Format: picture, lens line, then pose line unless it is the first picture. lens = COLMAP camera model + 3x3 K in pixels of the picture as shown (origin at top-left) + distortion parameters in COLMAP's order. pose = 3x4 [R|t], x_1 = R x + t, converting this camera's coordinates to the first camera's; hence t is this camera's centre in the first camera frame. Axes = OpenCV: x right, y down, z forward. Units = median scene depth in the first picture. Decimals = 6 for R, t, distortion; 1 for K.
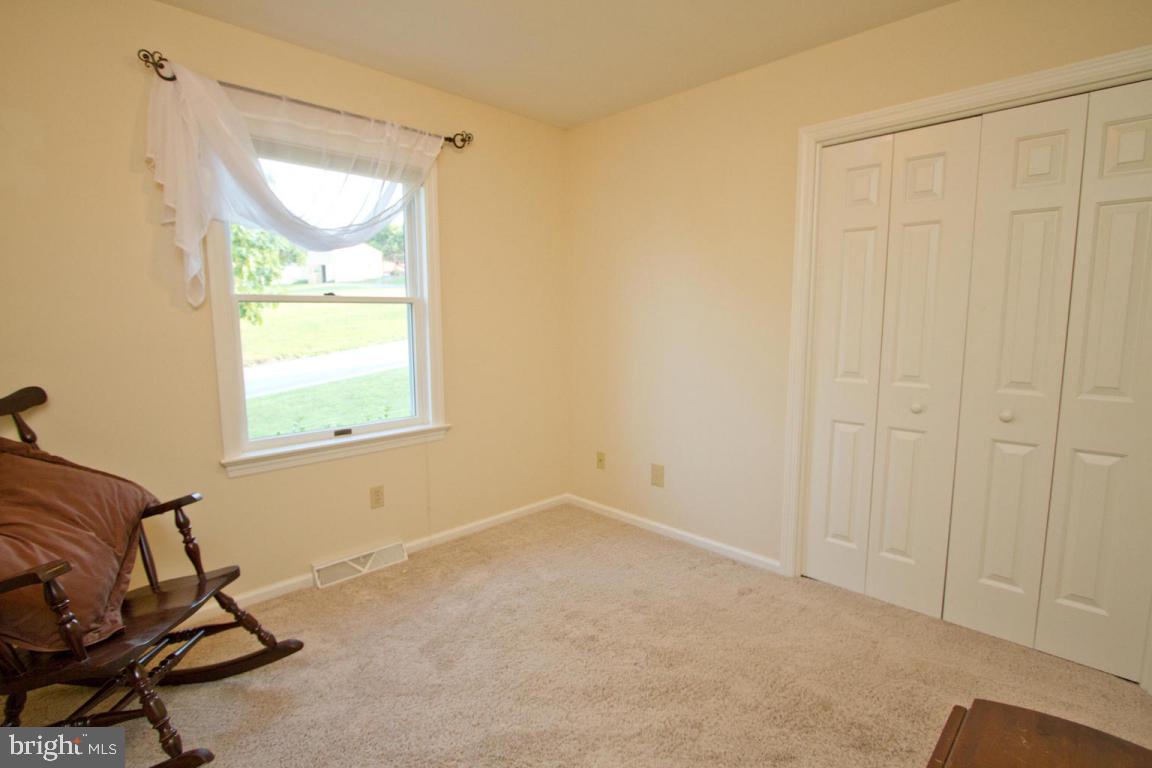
lens RADIAL K [[551.8, 0, 576.0], [0, 551.8, 384.0], [0, 0, 1]] dist [-0.003987, -0.000760]
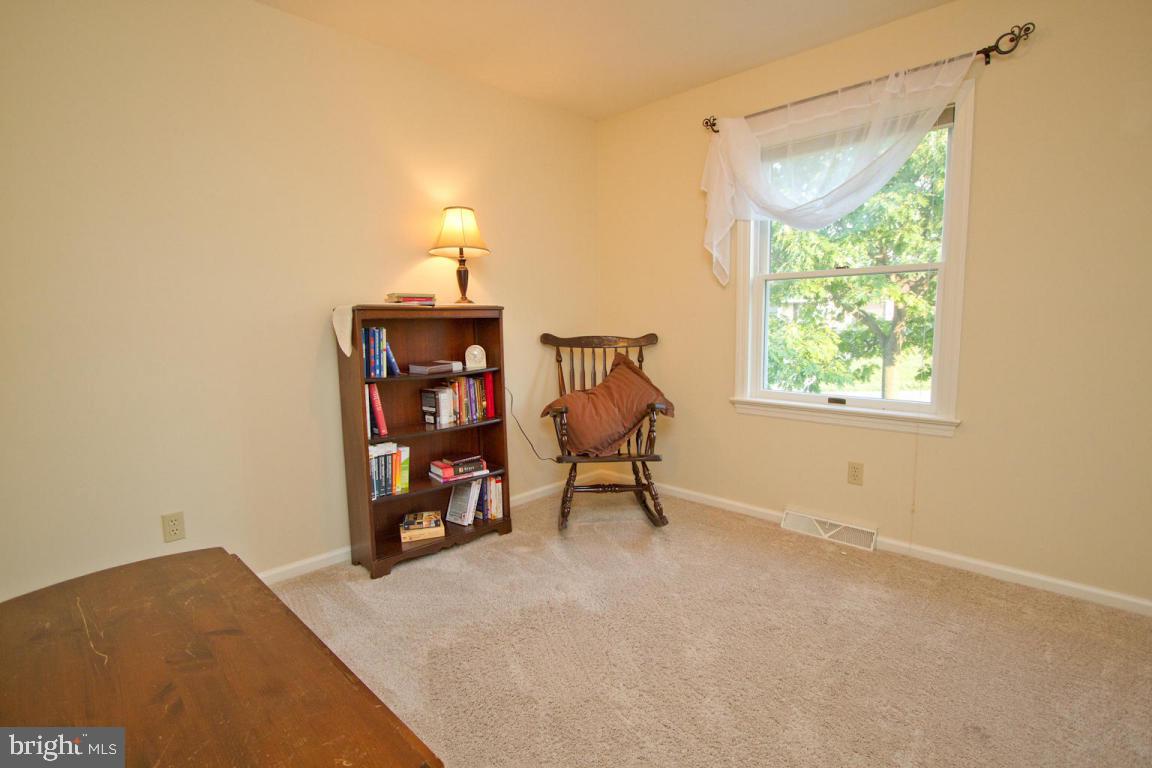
lens RADIAL K [[551.8, 0, 576.0], [0, 551.8, 384.0], [0, 0, 1]] dist [-0.003987, -0.000760]
pose [[0.035701, 0.120808, -0.992034, 0.296733], [-0.109148, 0.987200, 0.116292, -0.005628], [0.993384, 0.104127, 0.048430, 0.231712]]
